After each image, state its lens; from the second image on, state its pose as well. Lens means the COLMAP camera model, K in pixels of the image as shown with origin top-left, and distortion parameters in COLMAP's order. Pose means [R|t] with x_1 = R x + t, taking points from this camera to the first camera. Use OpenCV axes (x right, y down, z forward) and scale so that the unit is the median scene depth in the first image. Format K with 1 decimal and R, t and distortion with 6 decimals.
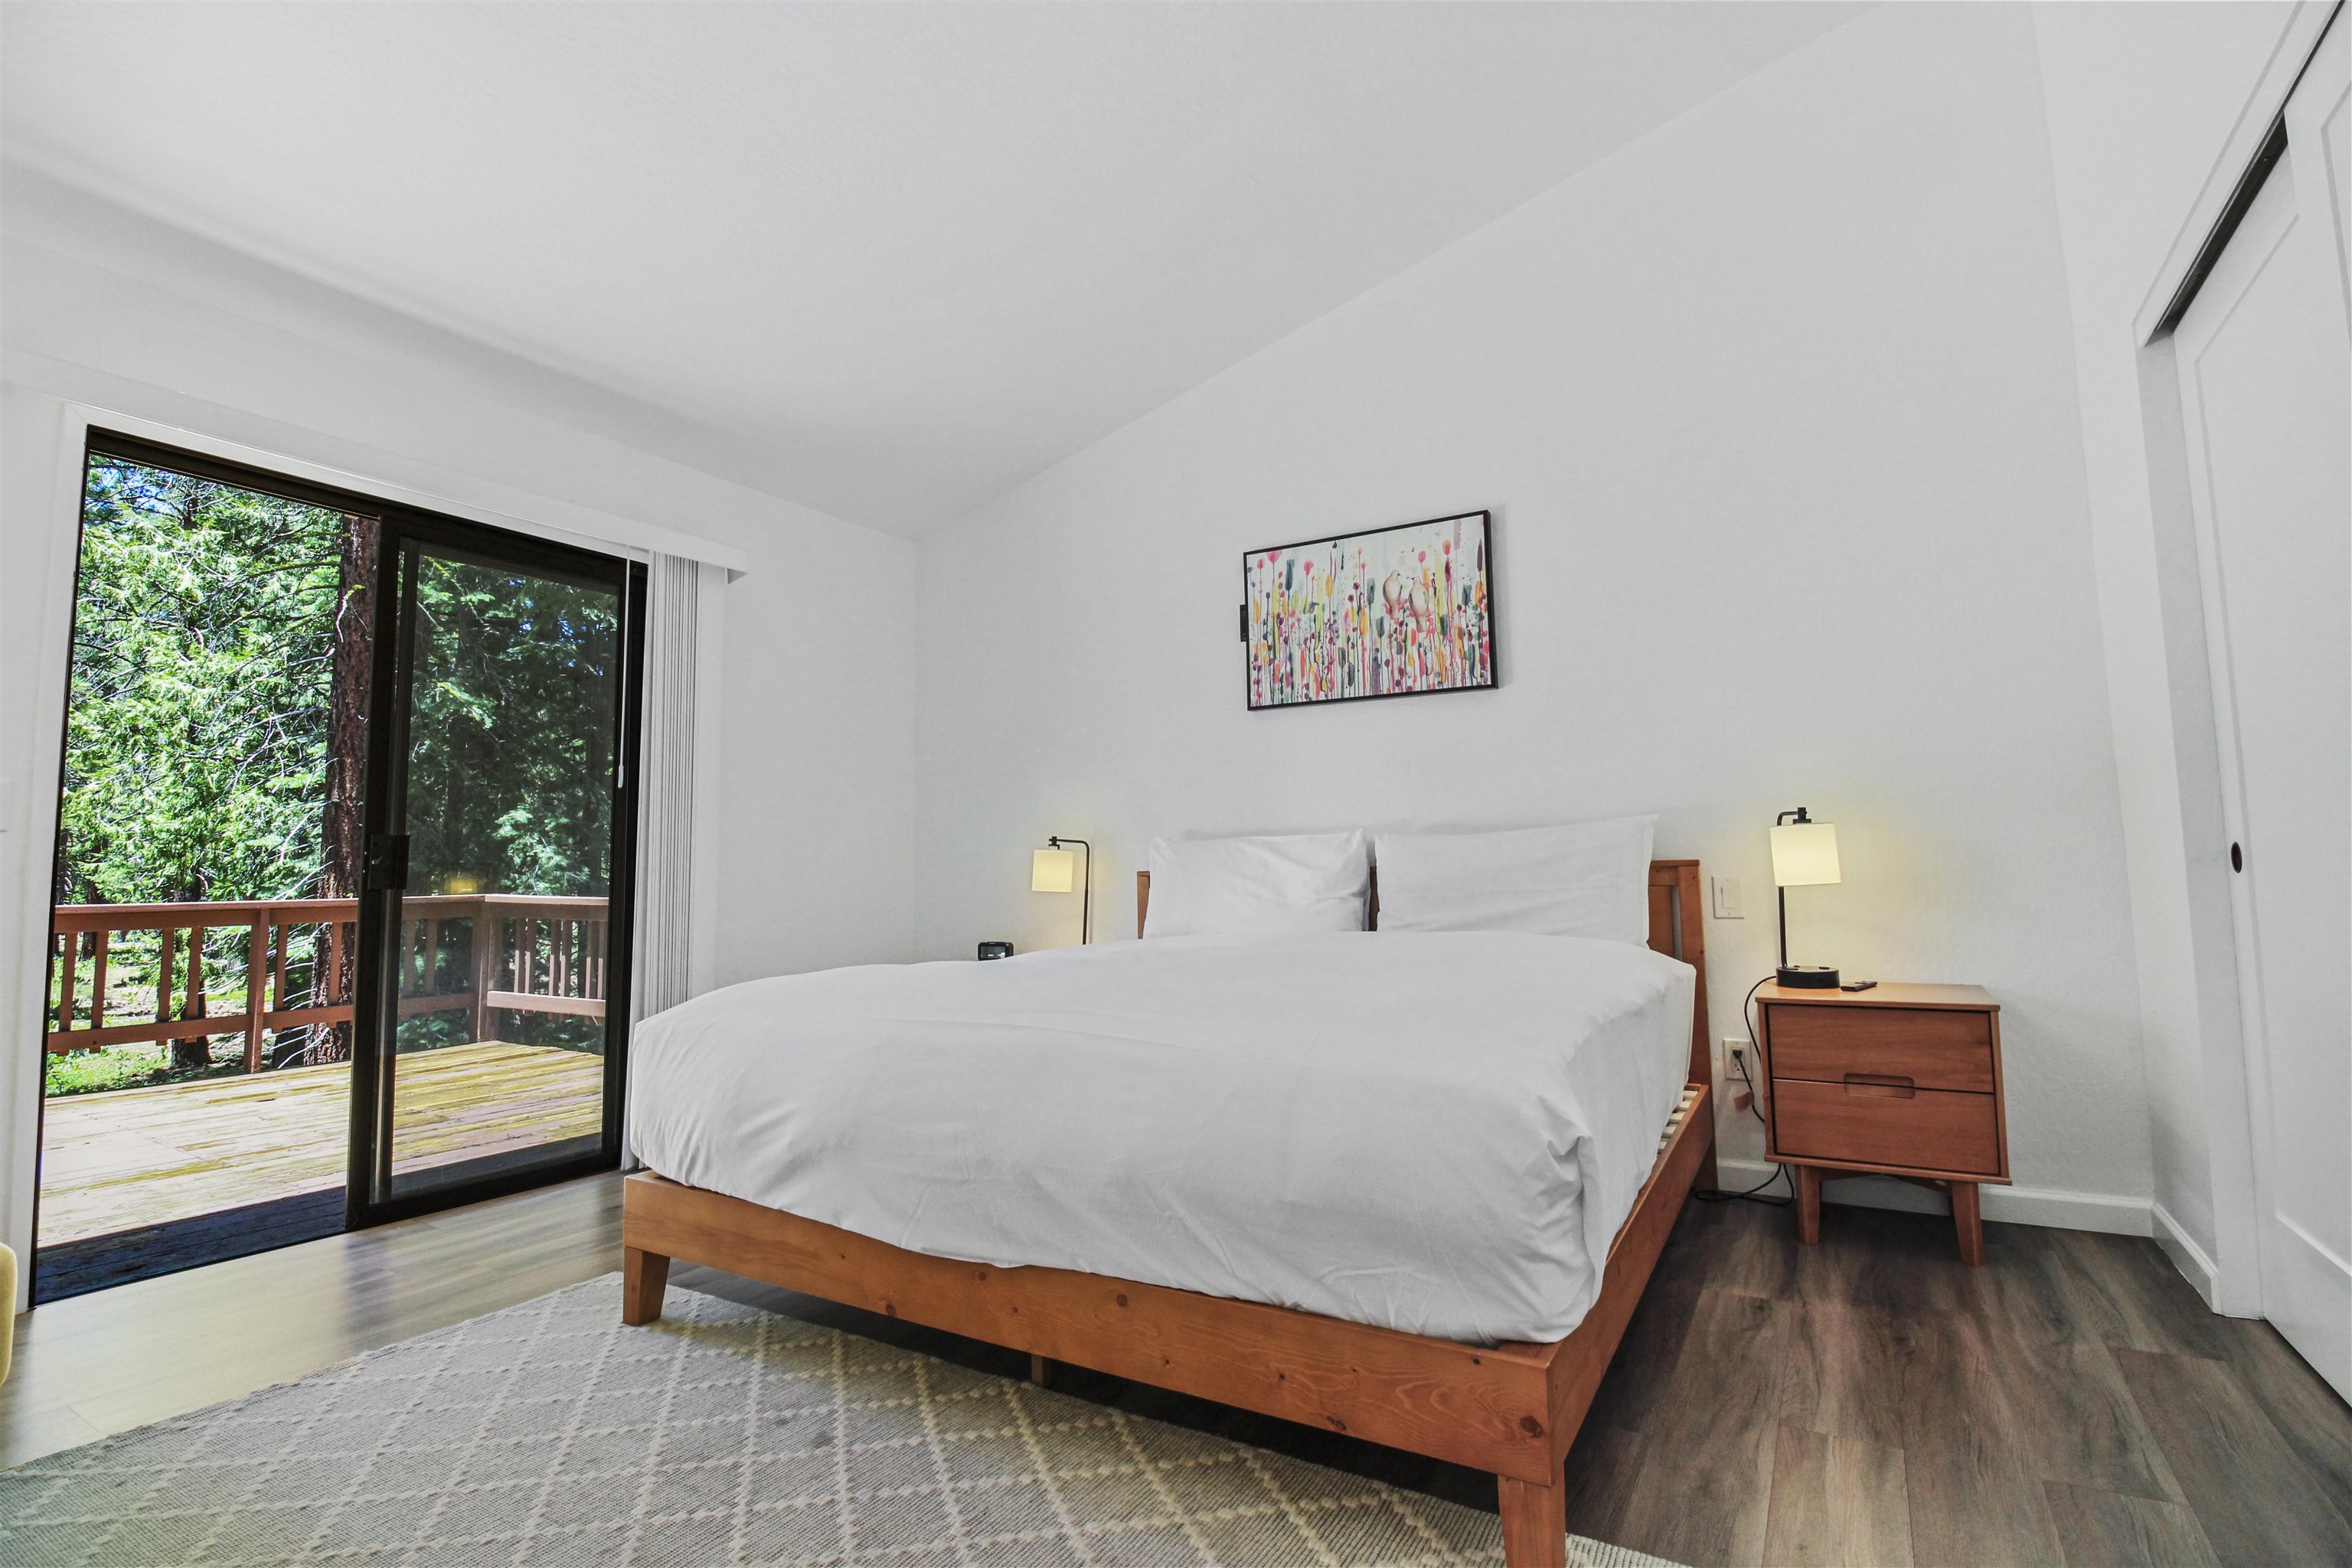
lens RADIAL K [[1084.3, 0, 1181.4], [0, 1084.3, 789.4], [0, 0, 1]] dist [0.018666, -0.022213]
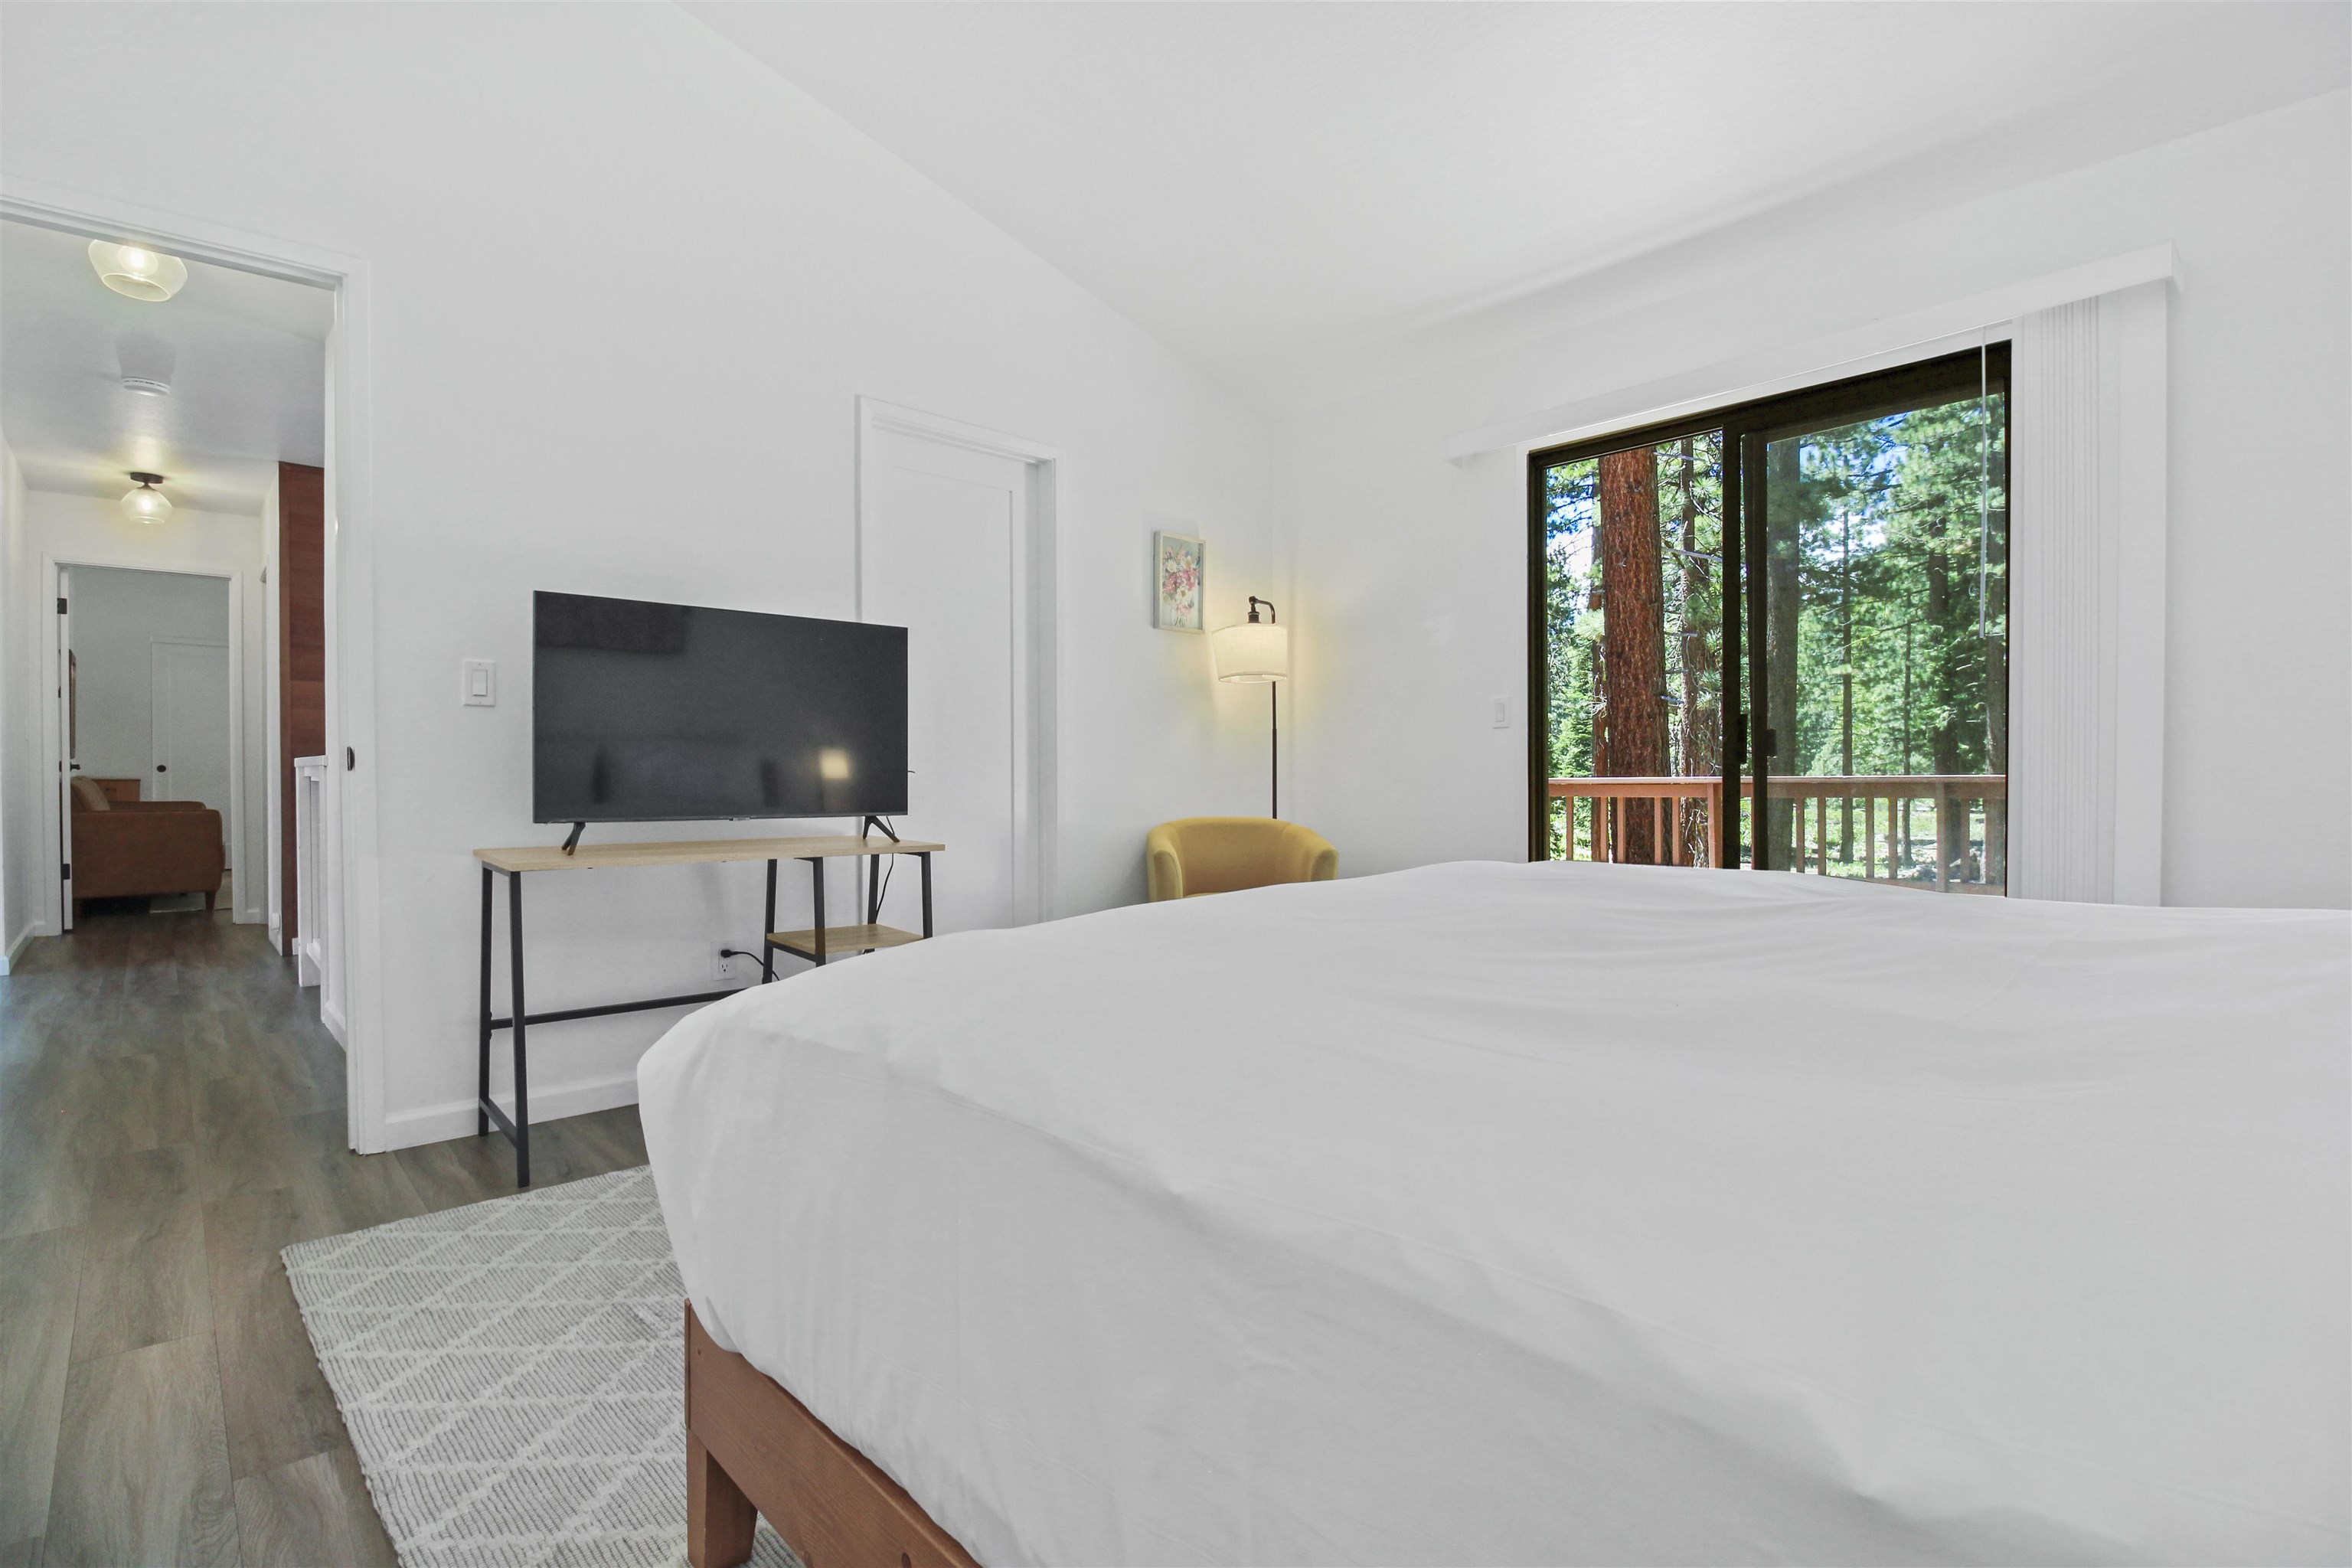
lens RADIAL K [[1084.3, 0, 1181.4], [0, 1084.3, 789.4], [0, 0, 1]] dist [0.018666, -0.022213]
pose [[-0.255979, 0.024324, -0.966376, 0.391830], [0.085791, 0.996310, 0.002353, 0.054261], [0.962868, -0.082304, -0.257121, 0.615156]]
